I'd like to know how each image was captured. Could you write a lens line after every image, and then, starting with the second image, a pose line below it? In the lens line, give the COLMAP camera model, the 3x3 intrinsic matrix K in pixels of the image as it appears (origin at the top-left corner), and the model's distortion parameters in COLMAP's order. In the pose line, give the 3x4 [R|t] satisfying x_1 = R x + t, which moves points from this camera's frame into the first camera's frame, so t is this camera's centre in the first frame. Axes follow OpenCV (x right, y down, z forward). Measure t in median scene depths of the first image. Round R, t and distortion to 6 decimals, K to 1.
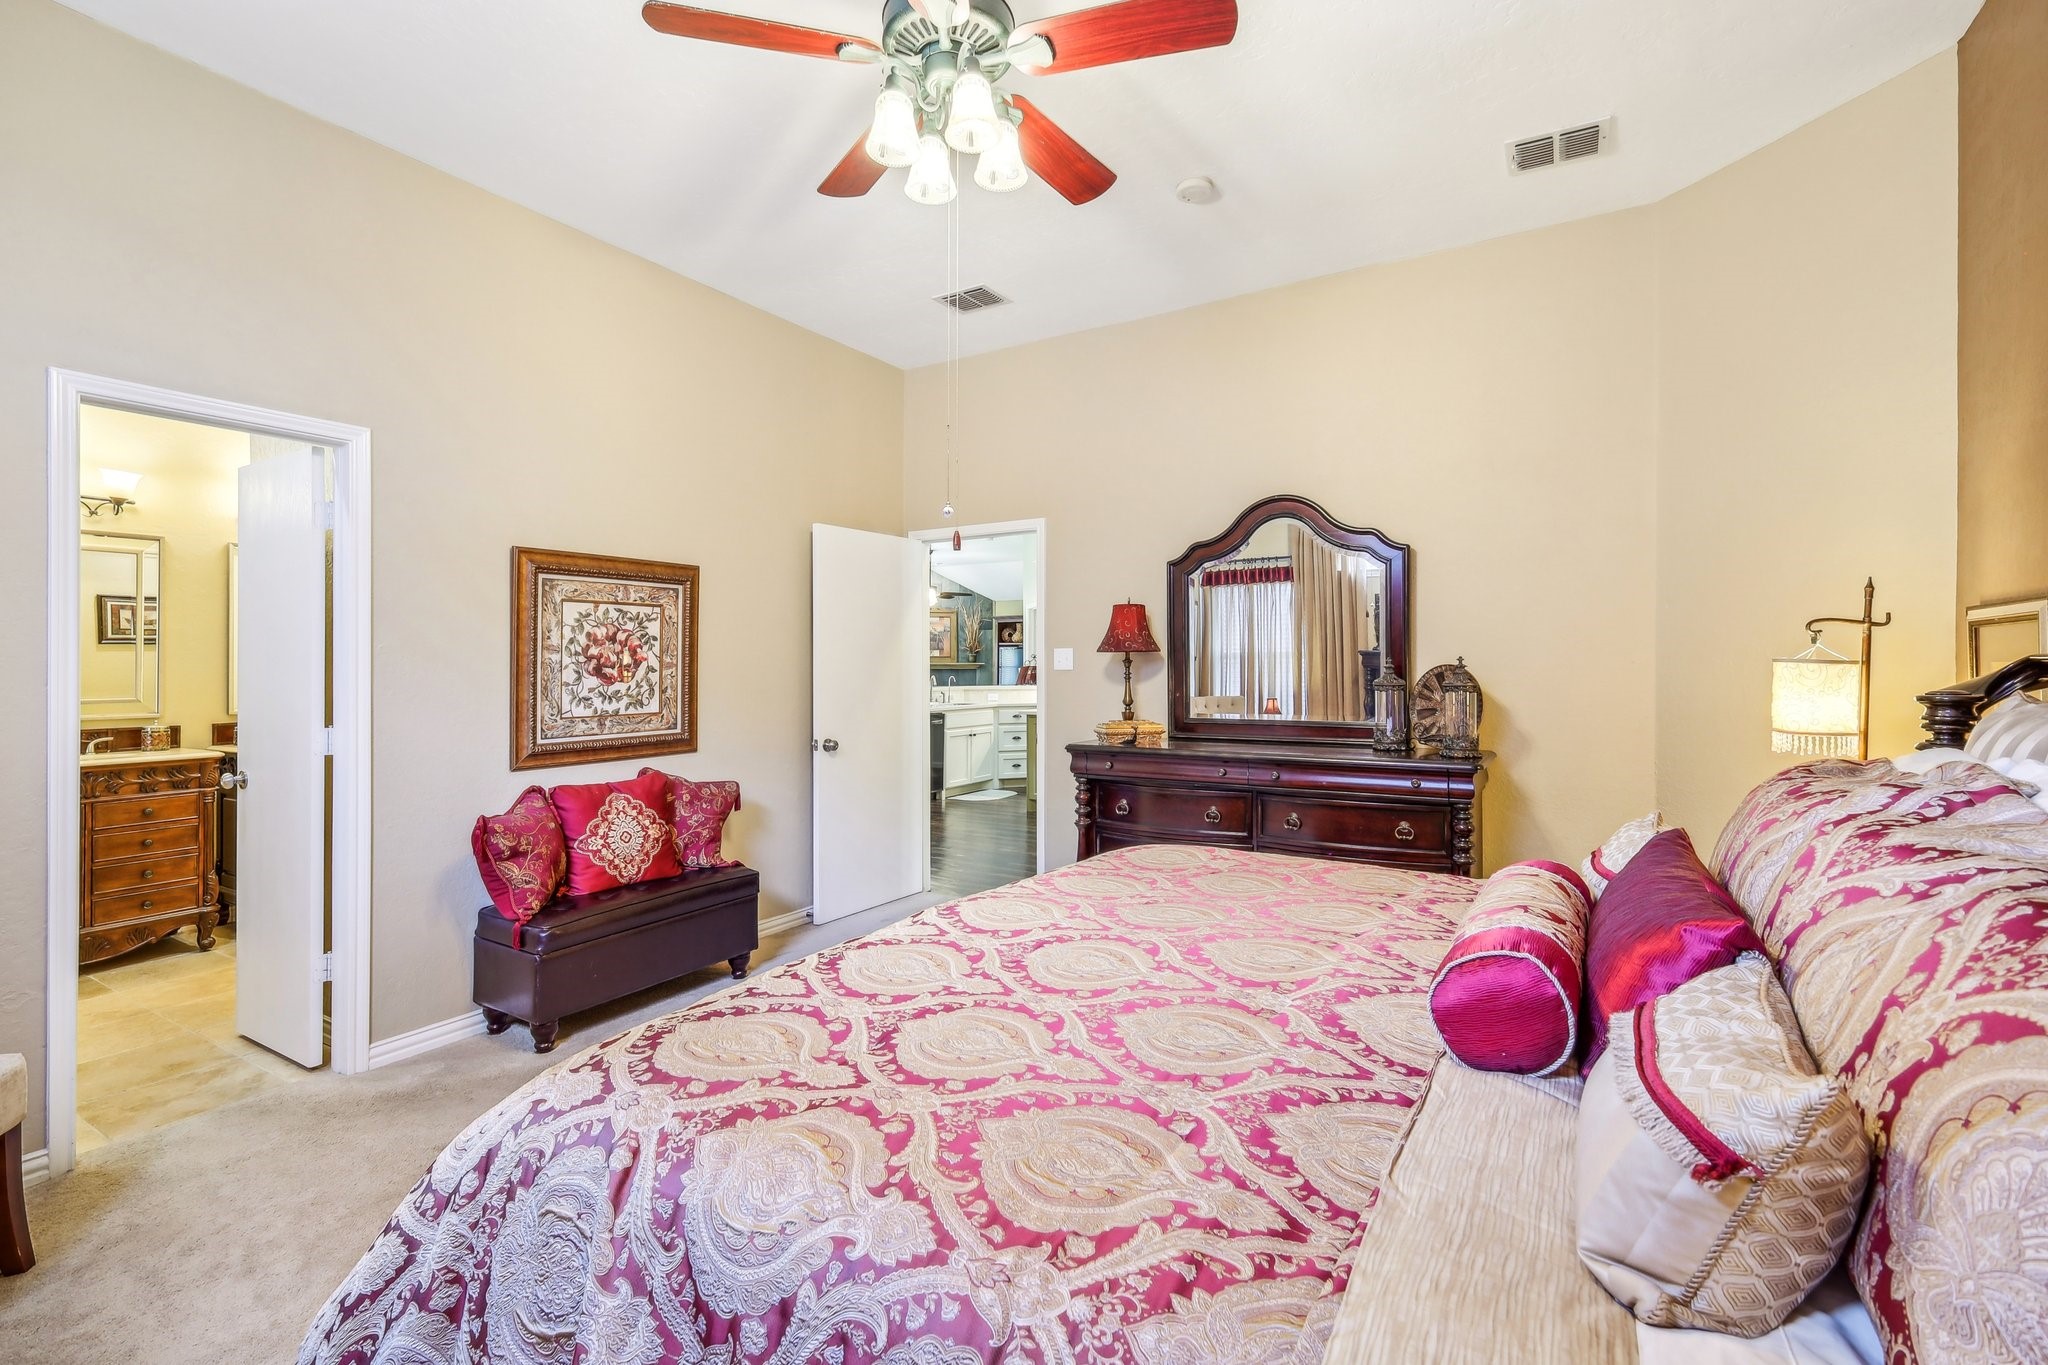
lens RADIAL K [[899.2, 0, 1040.6], [0, 899.2, 673.4], [0, 0, 1]] dist [-0.000006, 0.000171]
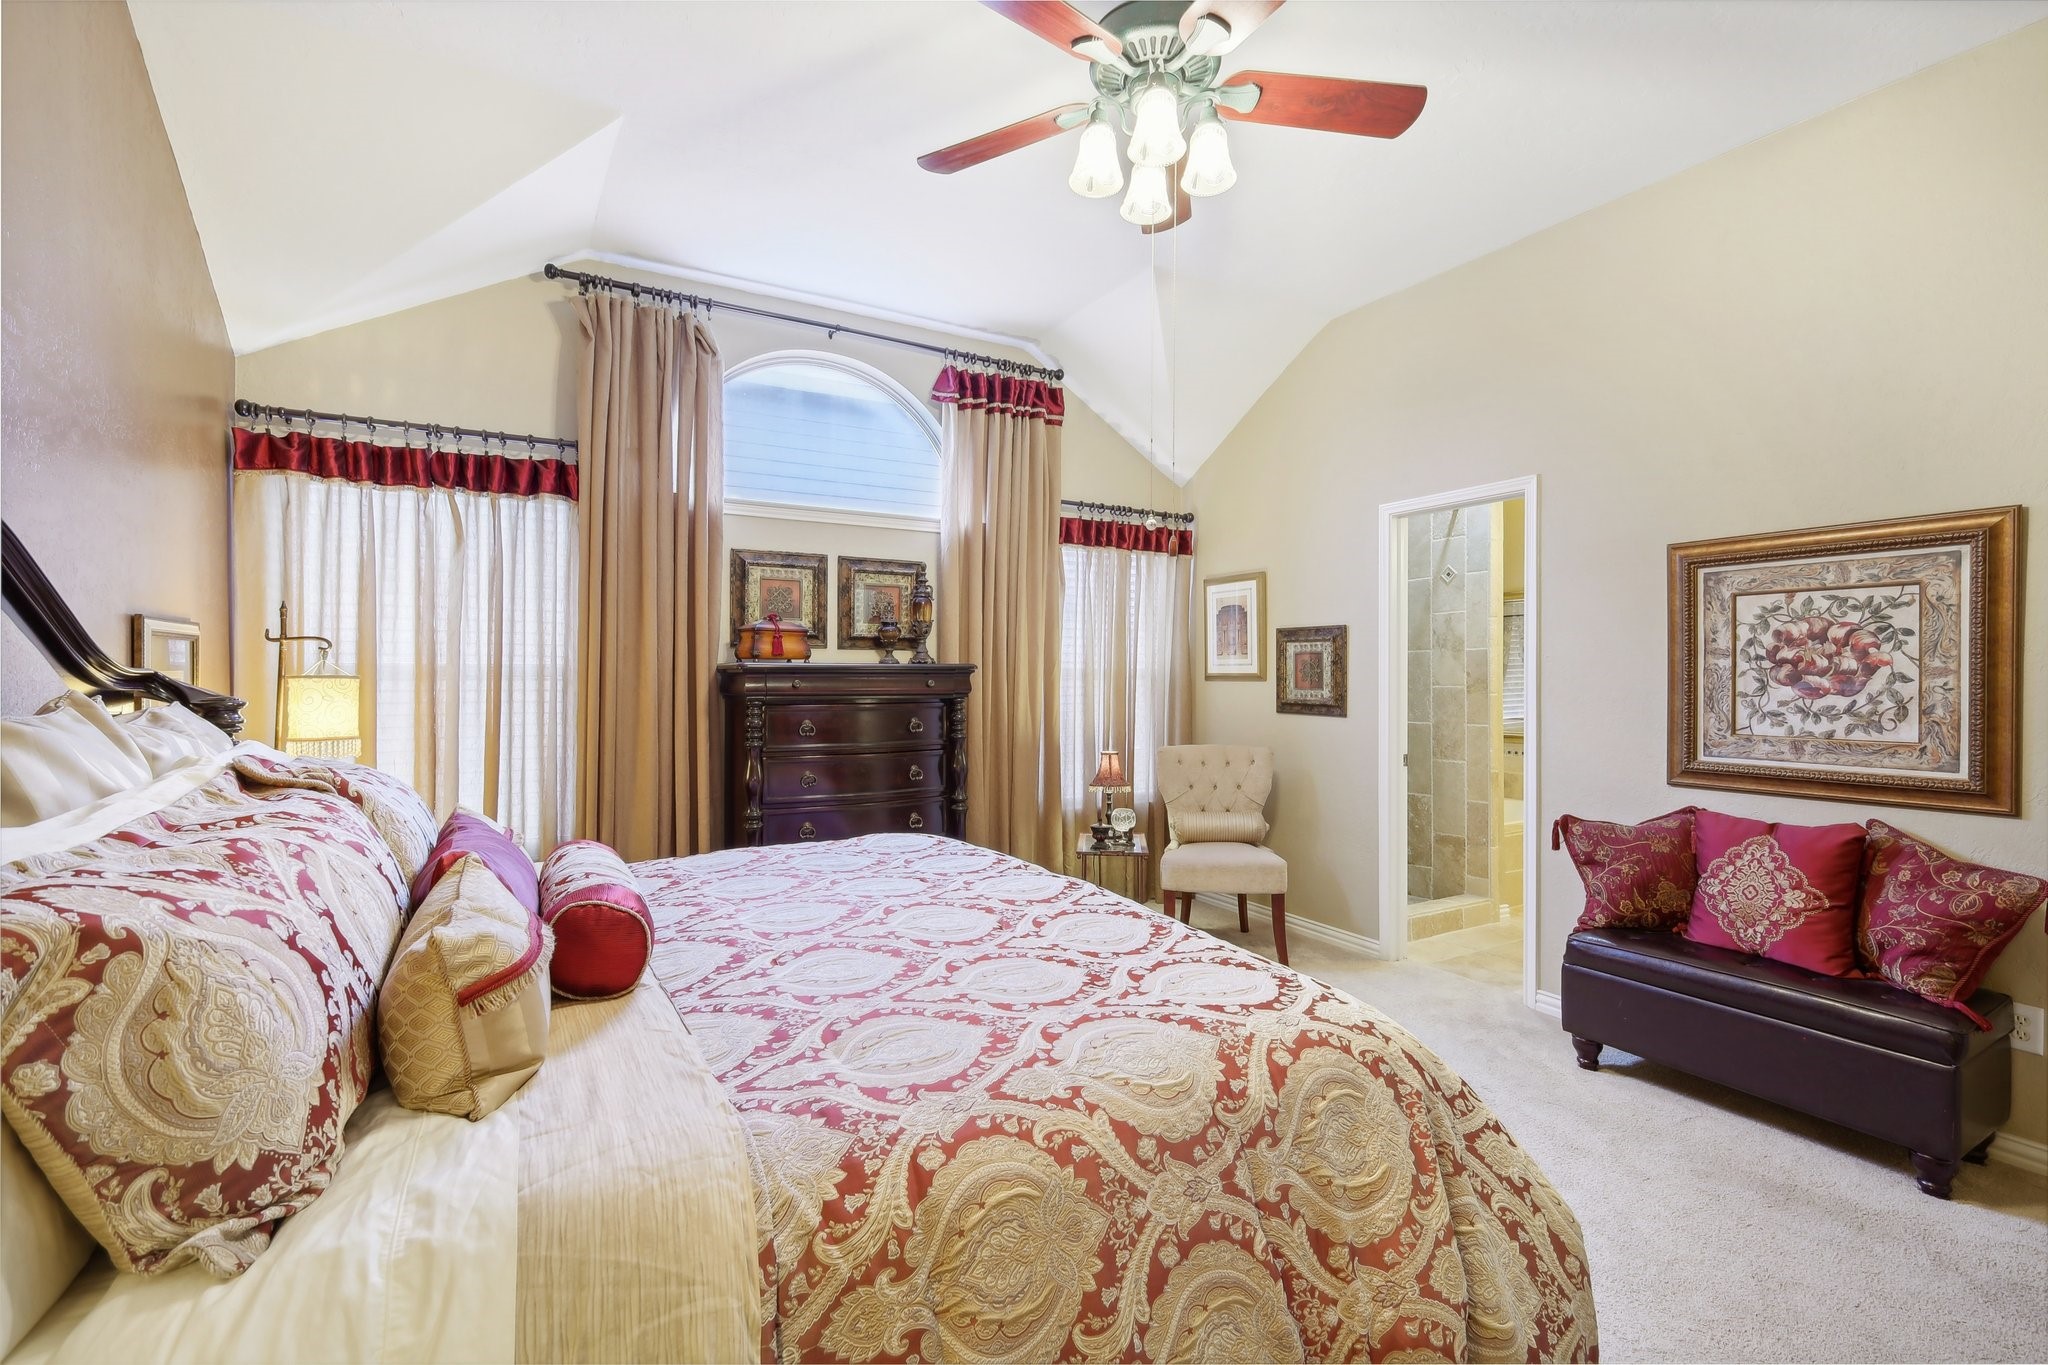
lens RADIAL K [[899.2, 0, 1036.5], [0, 899.2, 673.0], [0, 0, 1]] dist [-0.000006, 0.000171]
pose [[-0.460817, 0.001581, -0.887494, 0.494490], [-0.007580, 0.999955, 0.005718, -0.007758], [0.887463, 0.009362, -0.460784, 0.776057]]
